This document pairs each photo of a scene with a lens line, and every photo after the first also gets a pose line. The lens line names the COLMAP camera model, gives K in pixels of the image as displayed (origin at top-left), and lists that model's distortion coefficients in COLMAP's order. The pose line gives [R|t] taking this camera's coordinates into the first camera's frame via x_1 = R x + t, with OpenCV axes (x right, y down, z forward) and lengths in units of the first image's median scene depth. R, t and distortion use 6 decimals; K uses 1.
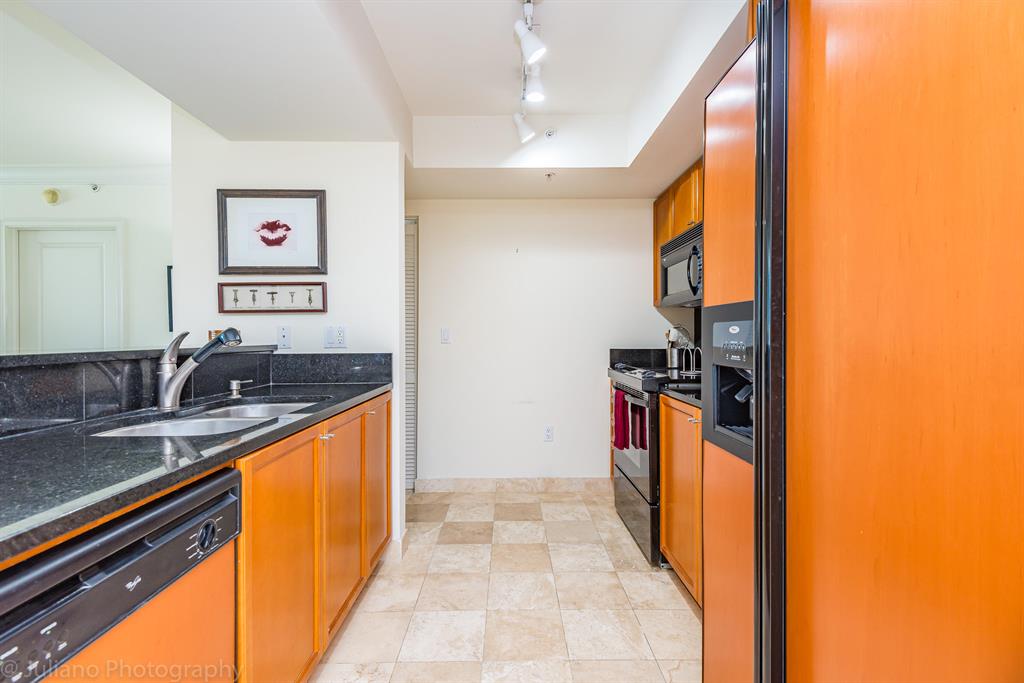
lens RADIAL K [[462.2, 0, 504.8], [0, 462.2, 349.3], [0, 0, 1]] dist [0.017517, -0.008889]
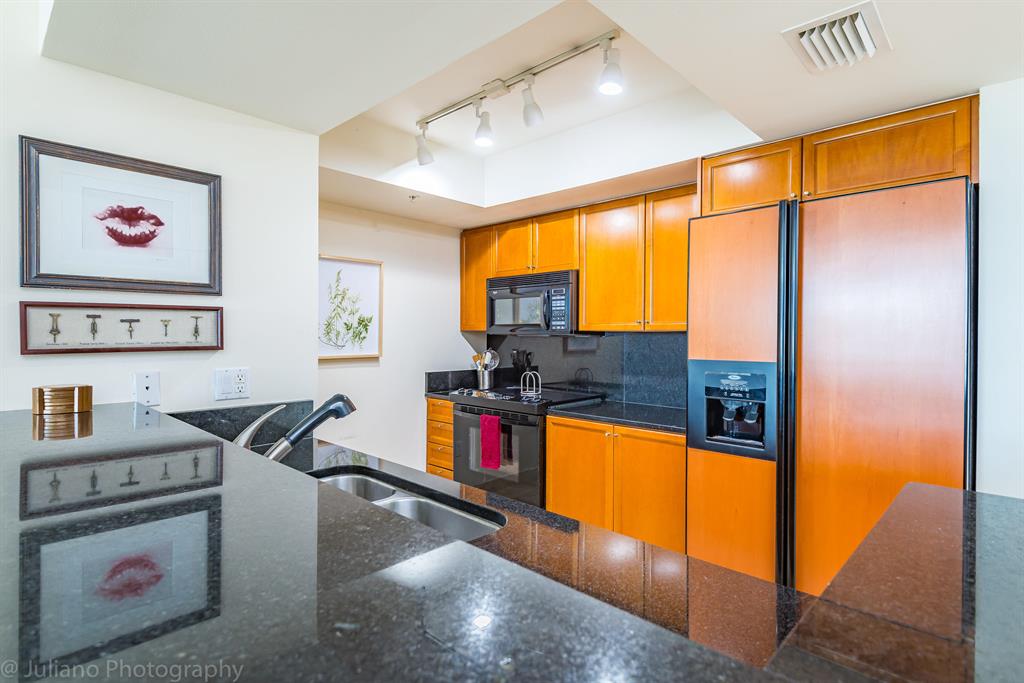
lens RADIAL K [[530.0, 0, 503.7], [0, 530.0, 334.6], [0, 0, 1]] dist [0.025721, -0.008568]
pose [[0.709290, 0.006369, 0.704888, -0.652700], [0.016394, 0.999540, -0.025528, -0.075719], [-0.704727, 0.029663, 0.708859, 0.129520]]
